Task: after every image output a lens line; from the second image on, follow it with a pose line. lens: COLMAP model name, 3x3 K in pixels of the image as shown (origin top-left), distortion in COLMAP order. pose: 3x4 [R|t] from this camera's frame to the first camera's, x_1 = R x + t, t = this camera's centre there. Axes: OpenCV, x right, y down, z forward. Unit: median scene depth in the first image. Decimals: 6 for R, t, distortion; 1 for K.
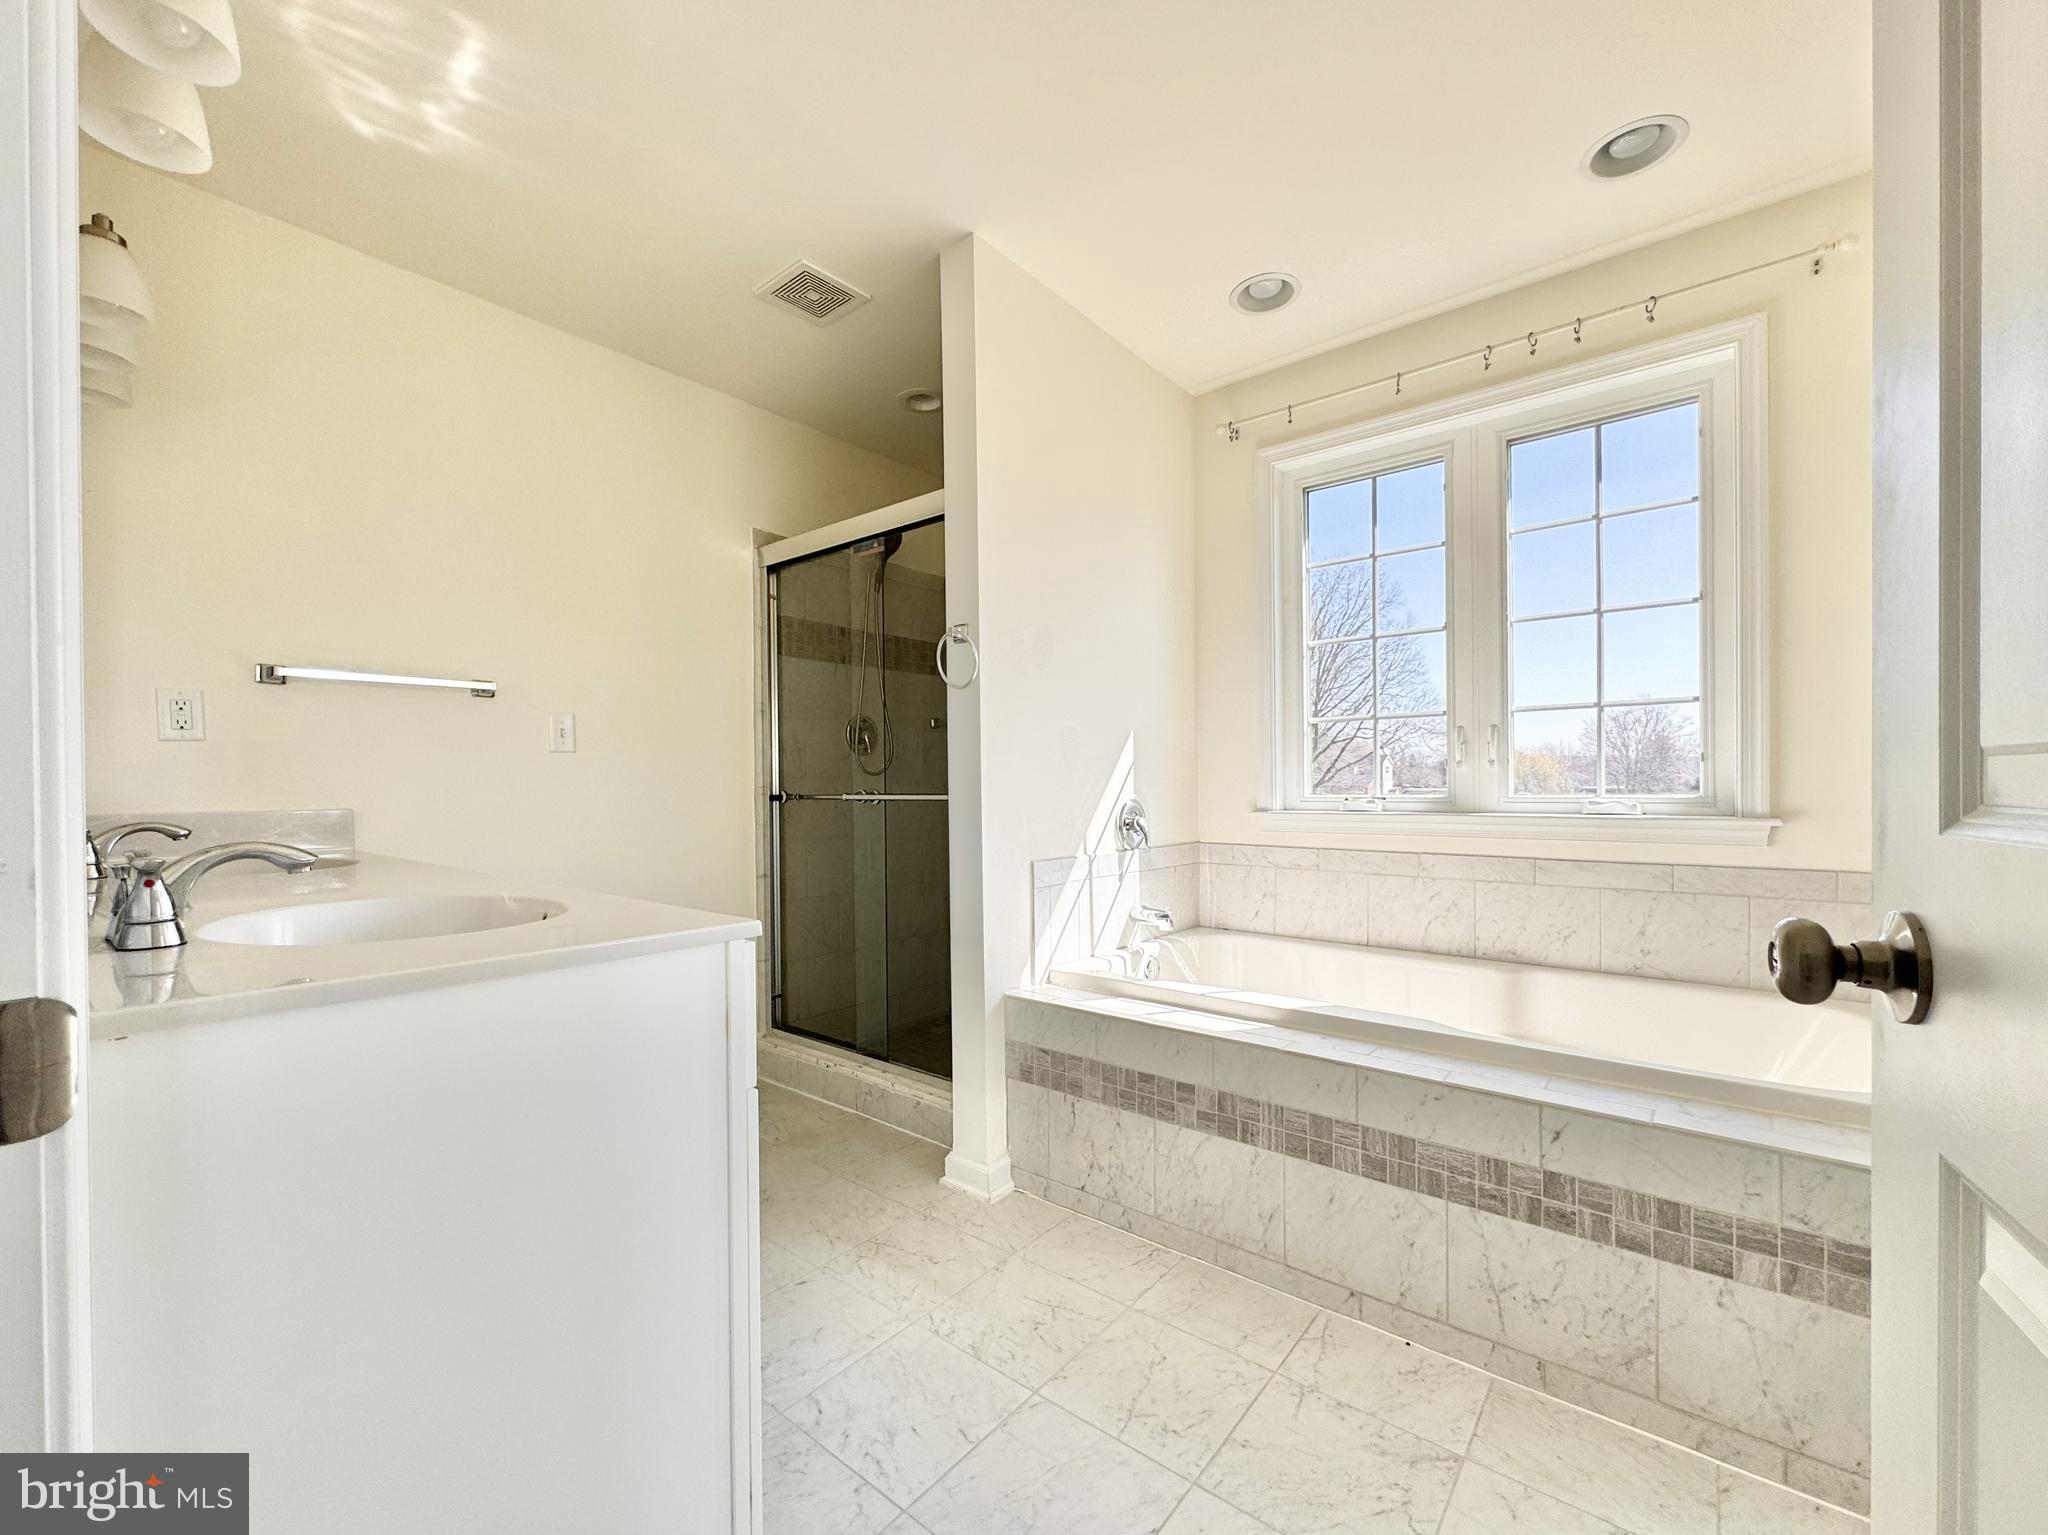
lens RADIAL K [[838.5, 0, 1029.2], [0, 838.5, 792.1], [0, 0, 1]] dist [-0.002766, 0.000860]
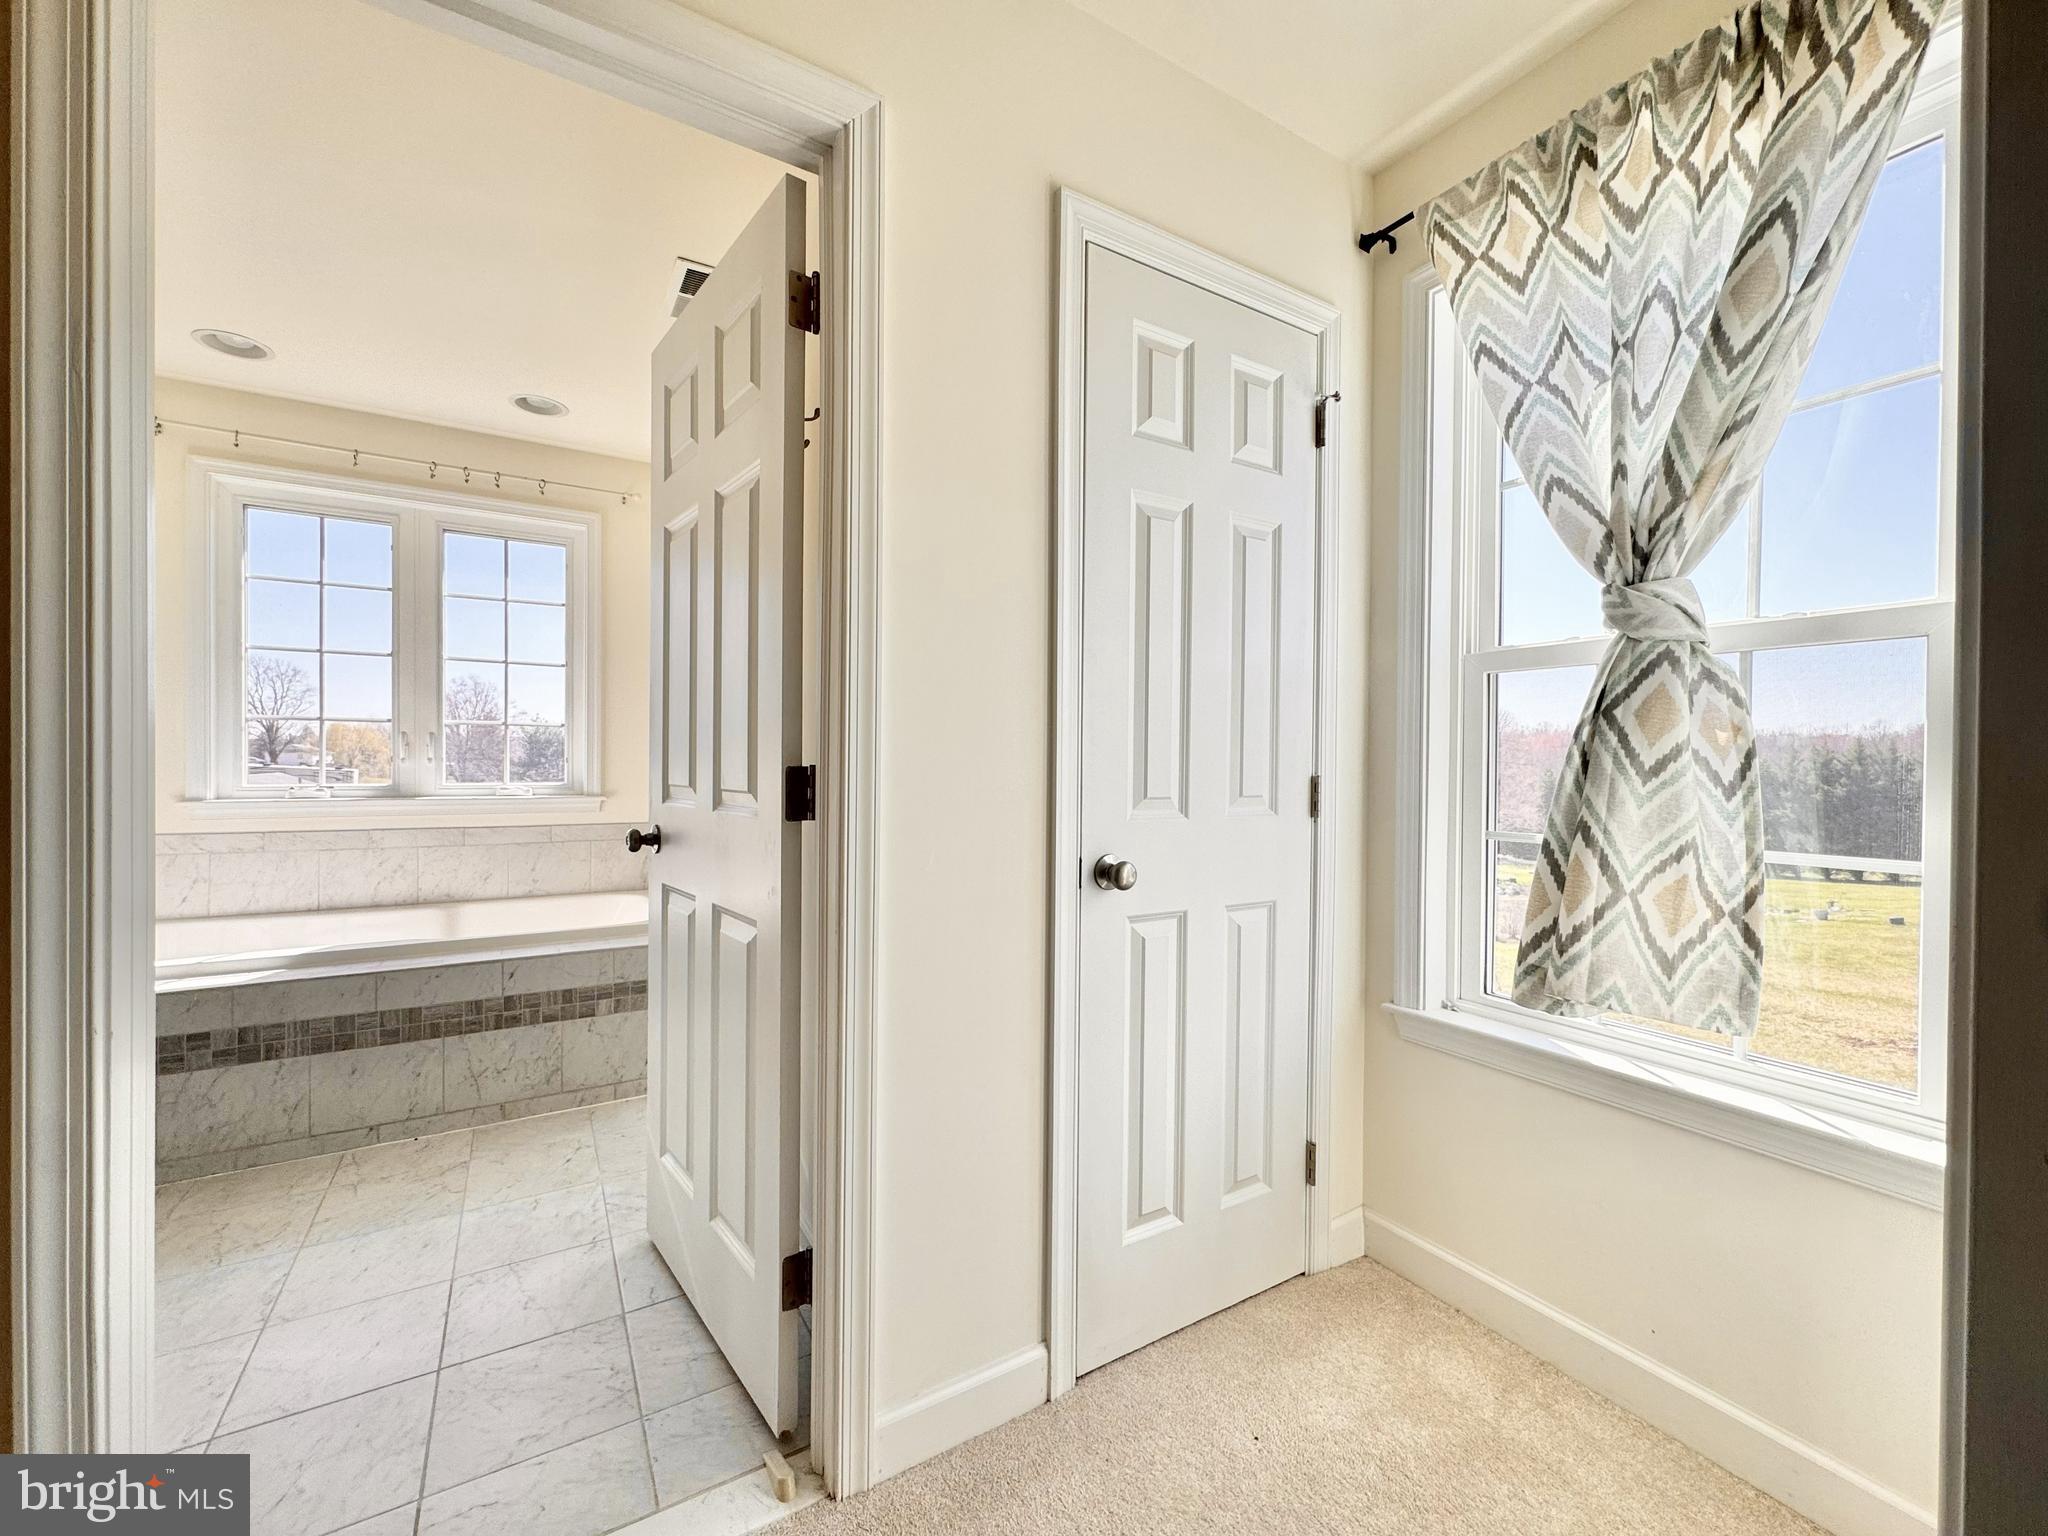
lens RADIAL K [[838.5, 0, 1022.7], [0, 838.5, 770.3], [0, 0, 1]] dist [-0.002766, 0.000860]
pose [[0.347195, 0.001306, 0.937792, -0.442689], [-0.004371, 0.999990, 0.000226, -0.025616], [-0.937783, -0.004178, 0.347197, -0.429204]]
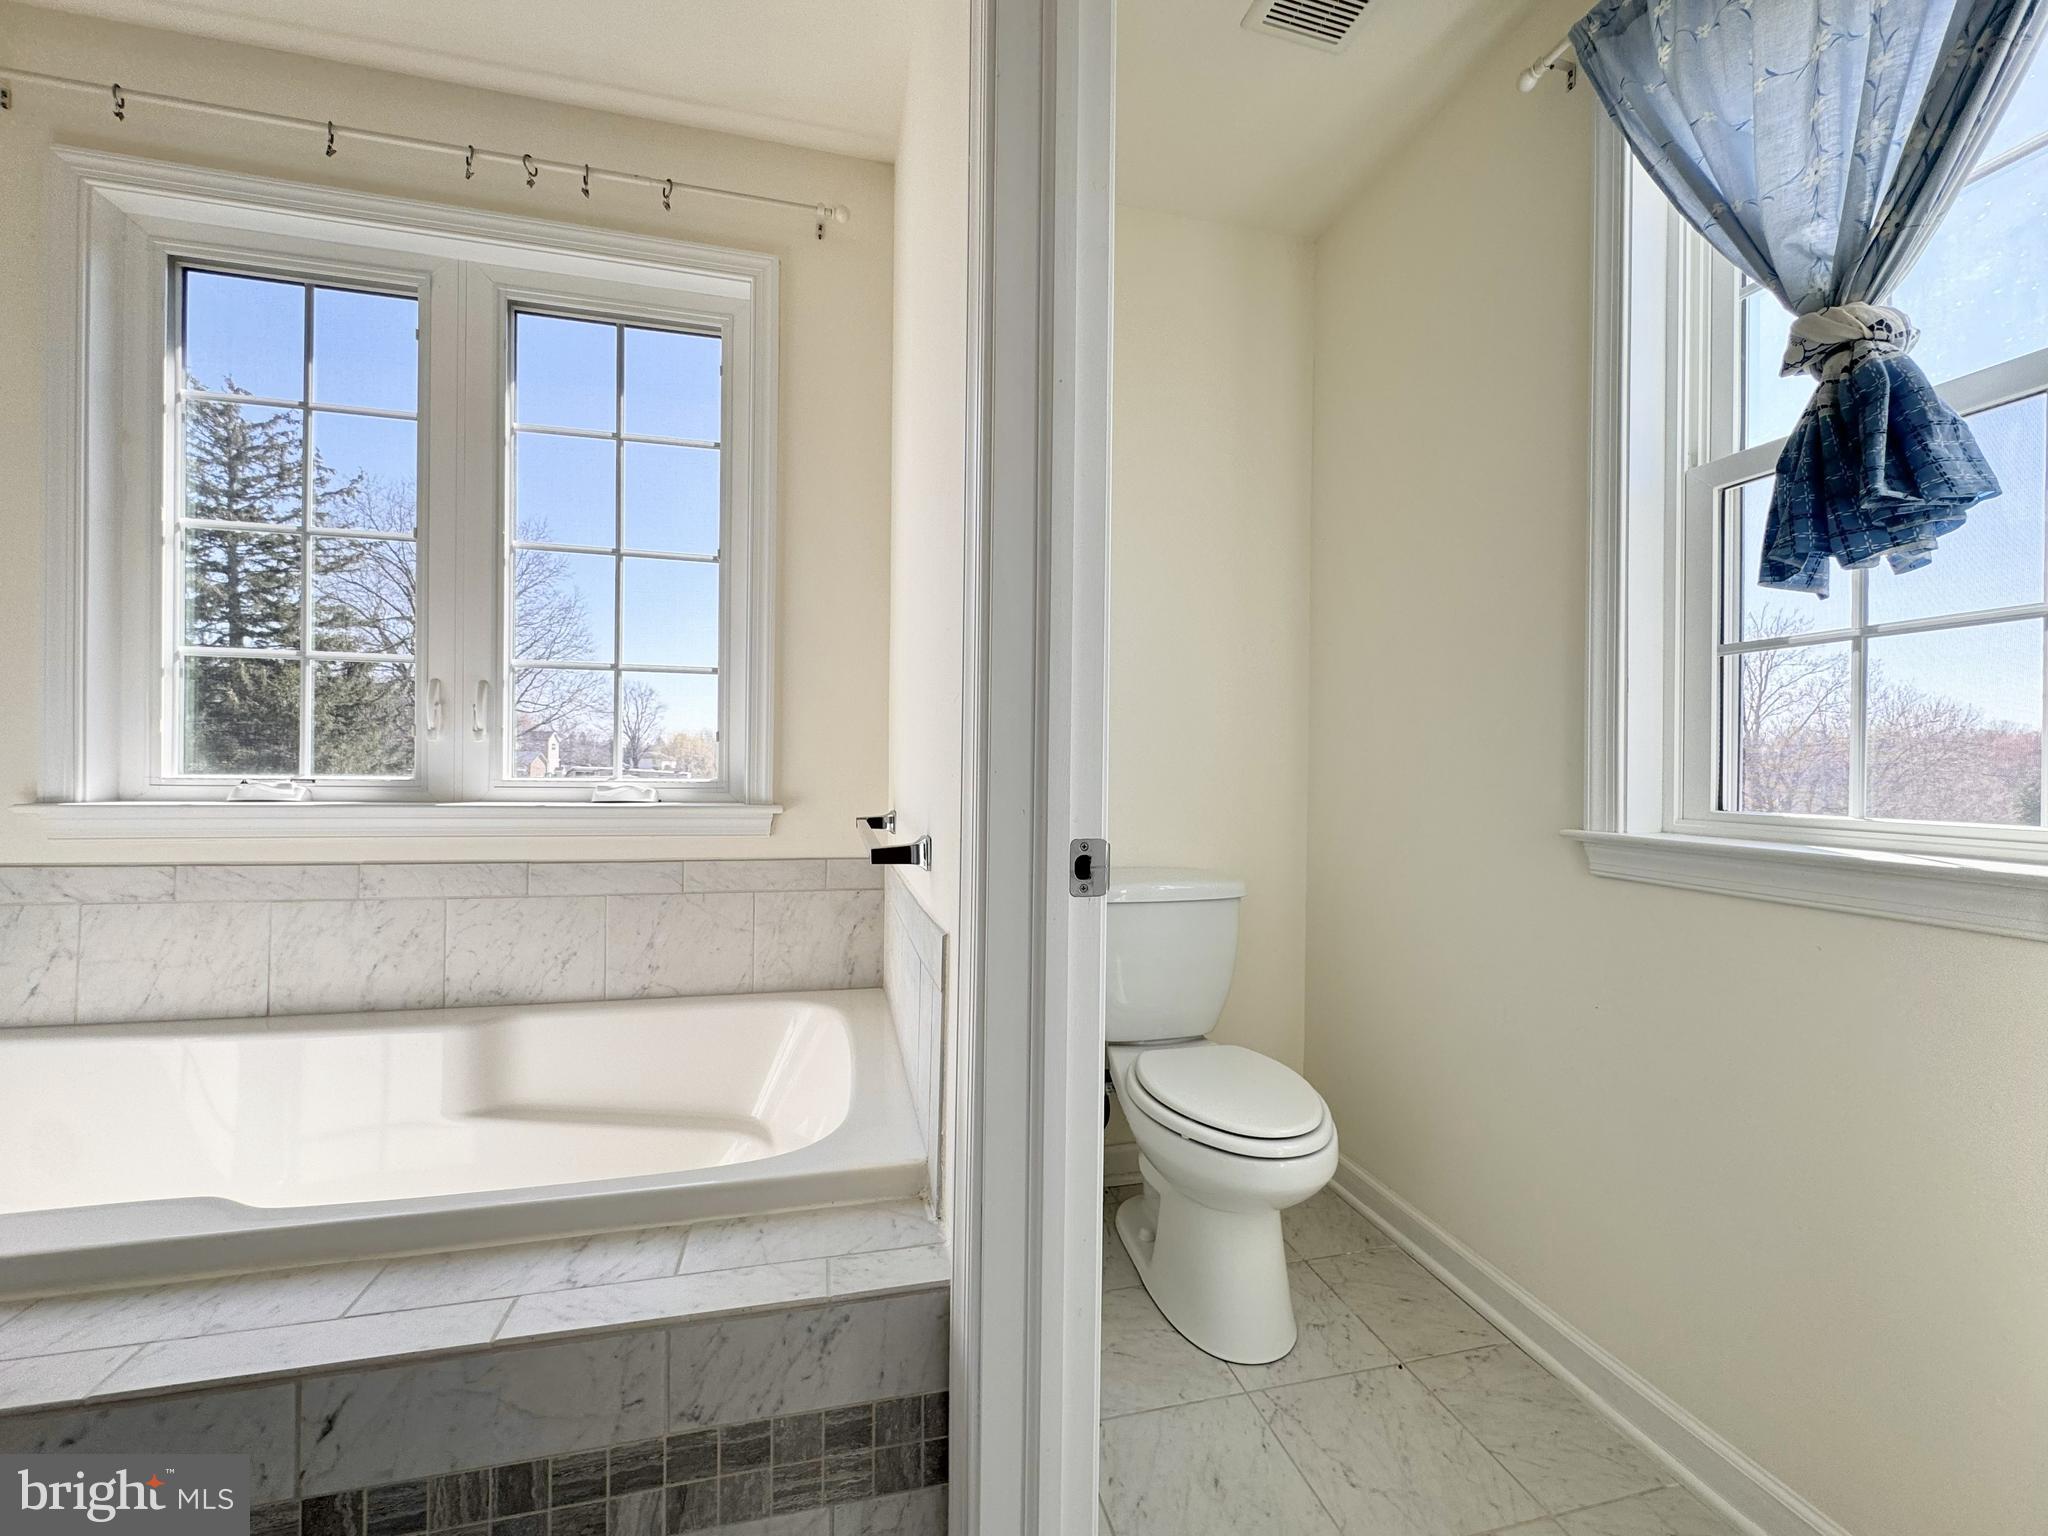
lens RADIAL K [[838.5, 0, 1020.9], [0, 838.5, 766.0], [0, 0, 1]] dist [-0.002766, 0.000860]
pose [[0.606166, 0.016421, 0.795169, 0.293805], [-0.012584, 0.999860, -0.011055, -0.004660], [-0.795239, -0.003305, 0.606287, 0.207895]]
